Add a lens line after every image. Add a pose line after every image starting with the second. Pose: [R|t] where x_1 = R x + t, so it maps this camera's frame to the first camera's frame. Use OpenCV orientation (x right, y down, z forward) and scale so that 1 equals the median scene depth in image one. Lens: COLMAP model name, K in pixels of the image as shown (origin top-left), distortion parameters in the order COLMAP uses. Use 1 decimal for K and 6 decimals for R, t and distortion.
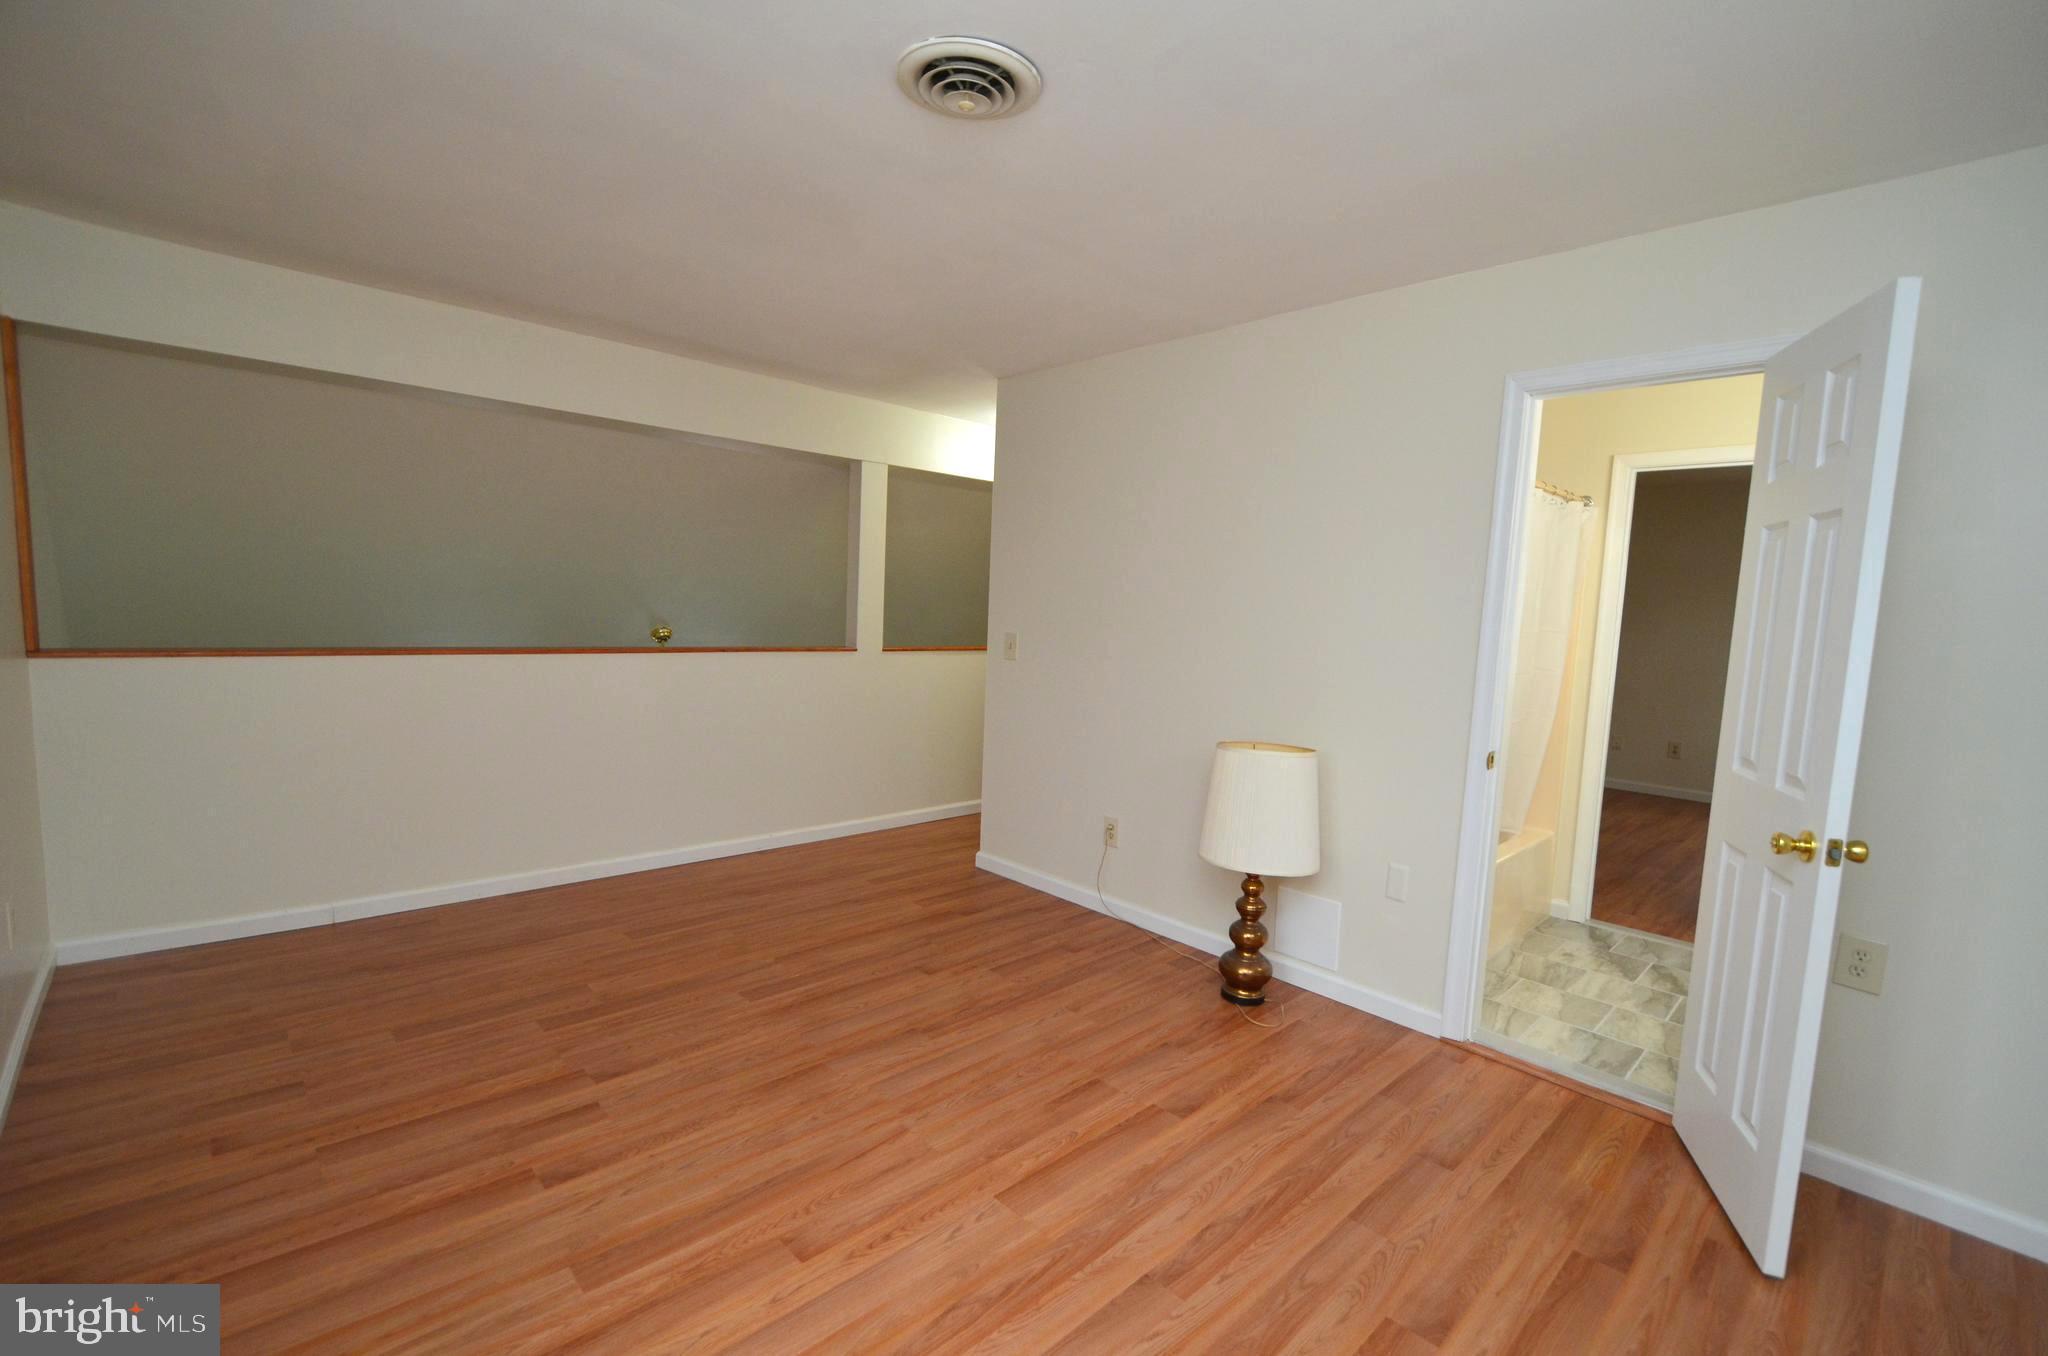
lens RADIAL K [[889.8, 0, 1025.6], [0, 889.8, 687.6], [0, 0, 1]] dist [0.002030, -0.000653]
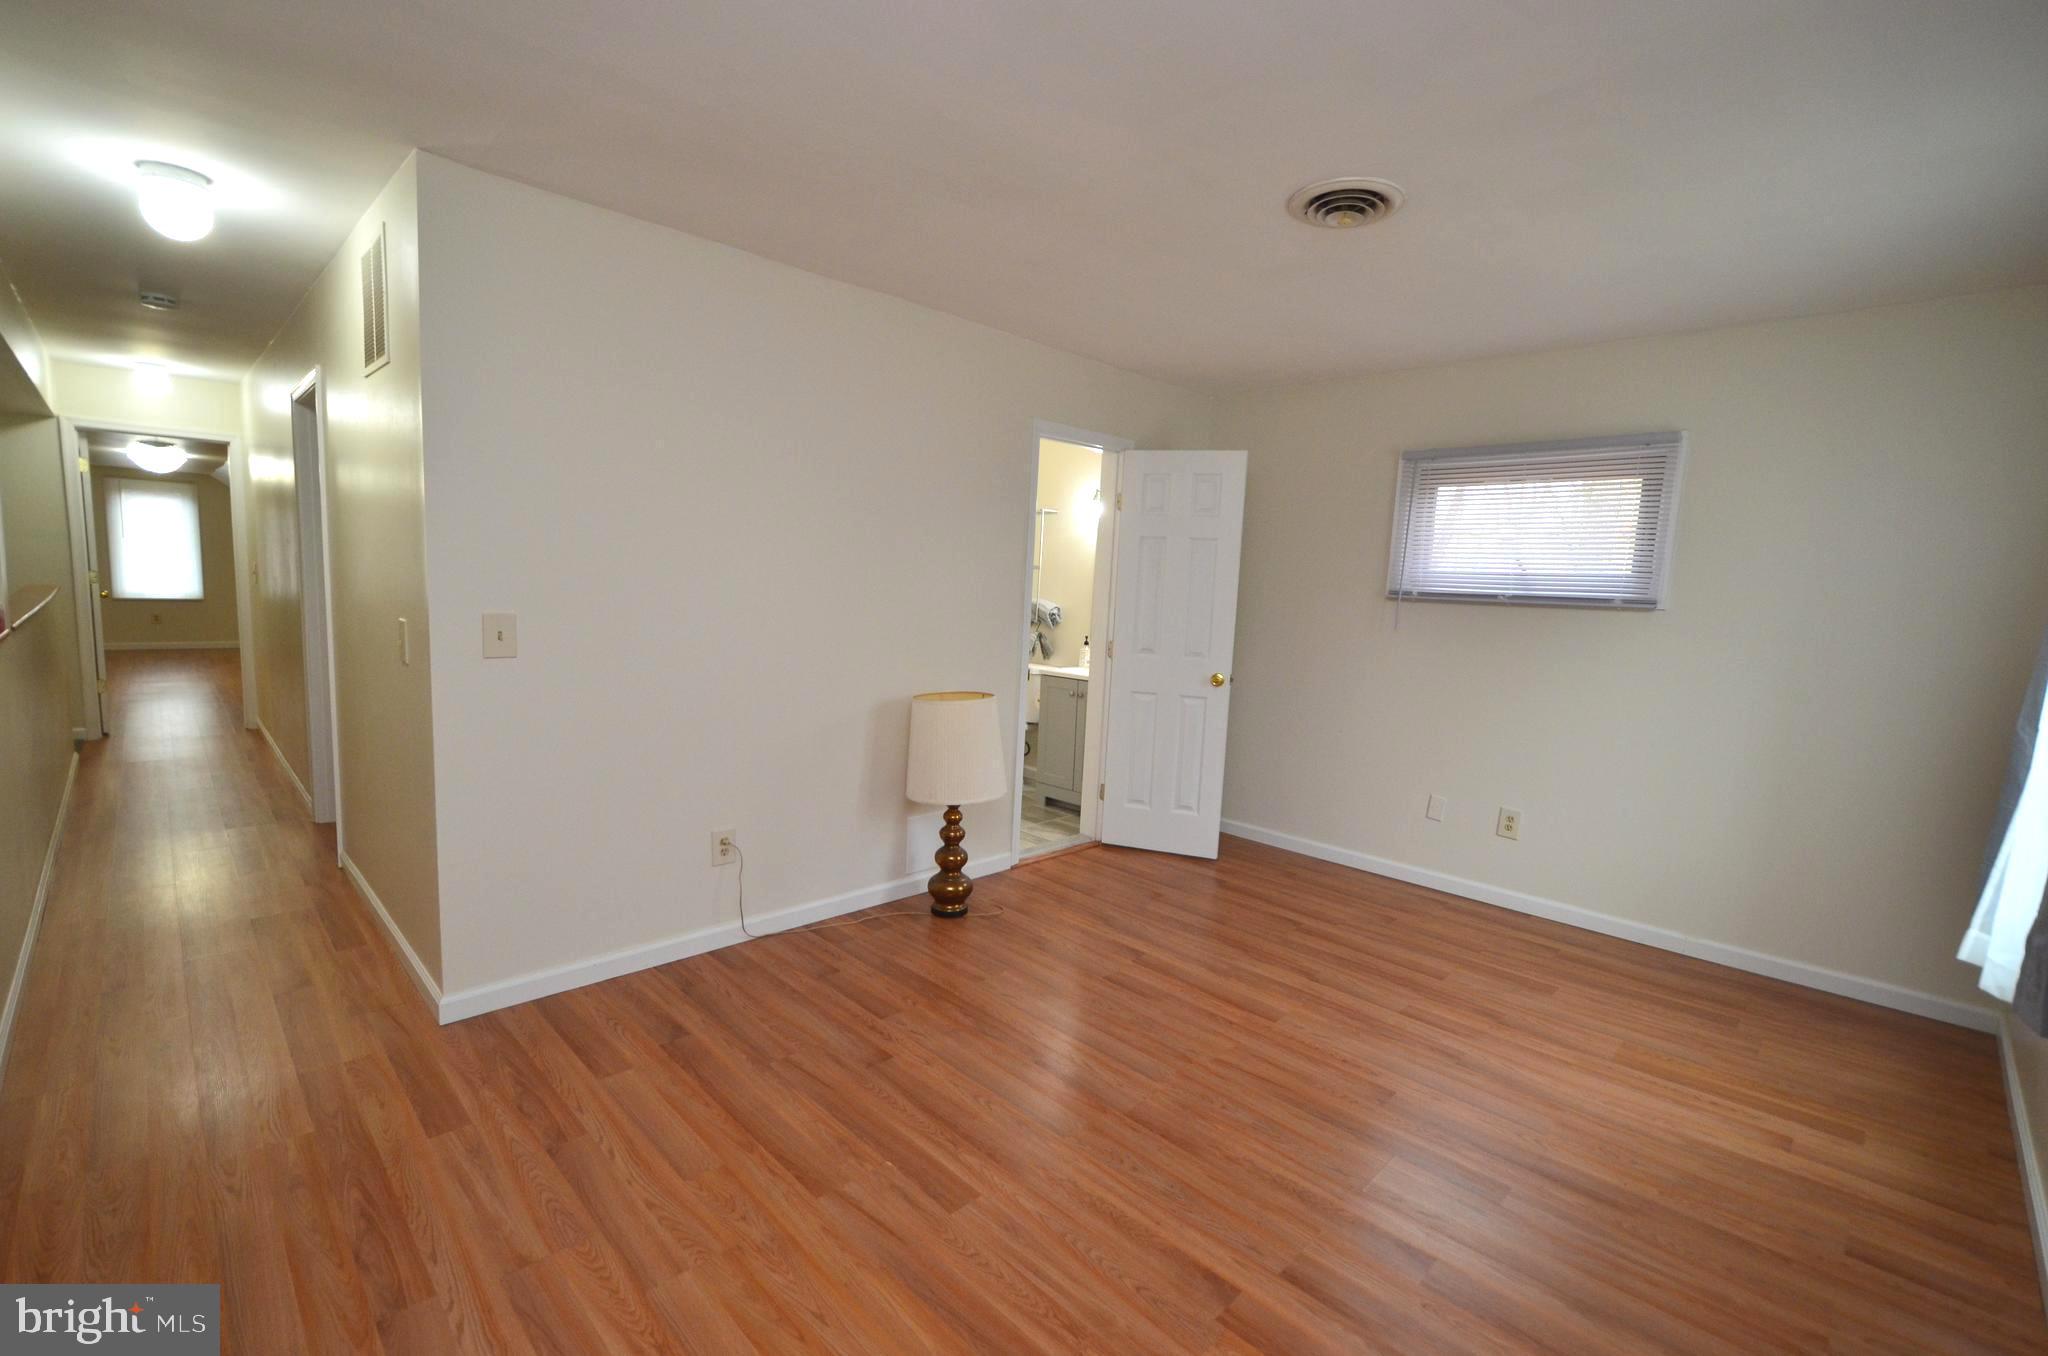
lens RADIAL K [[888.0, 0, 1027.1], [0, 888.0, 689.4], [0, 0, 1]] dist [0.005394, -0.007318]
pose [[-0.022489, -0.165334, 0.985981, -0.859674], [0.049357, 0.984844, 0.166269, -0.128818], [-0.998528, 0.052405, -0.013988, 0.898328]]
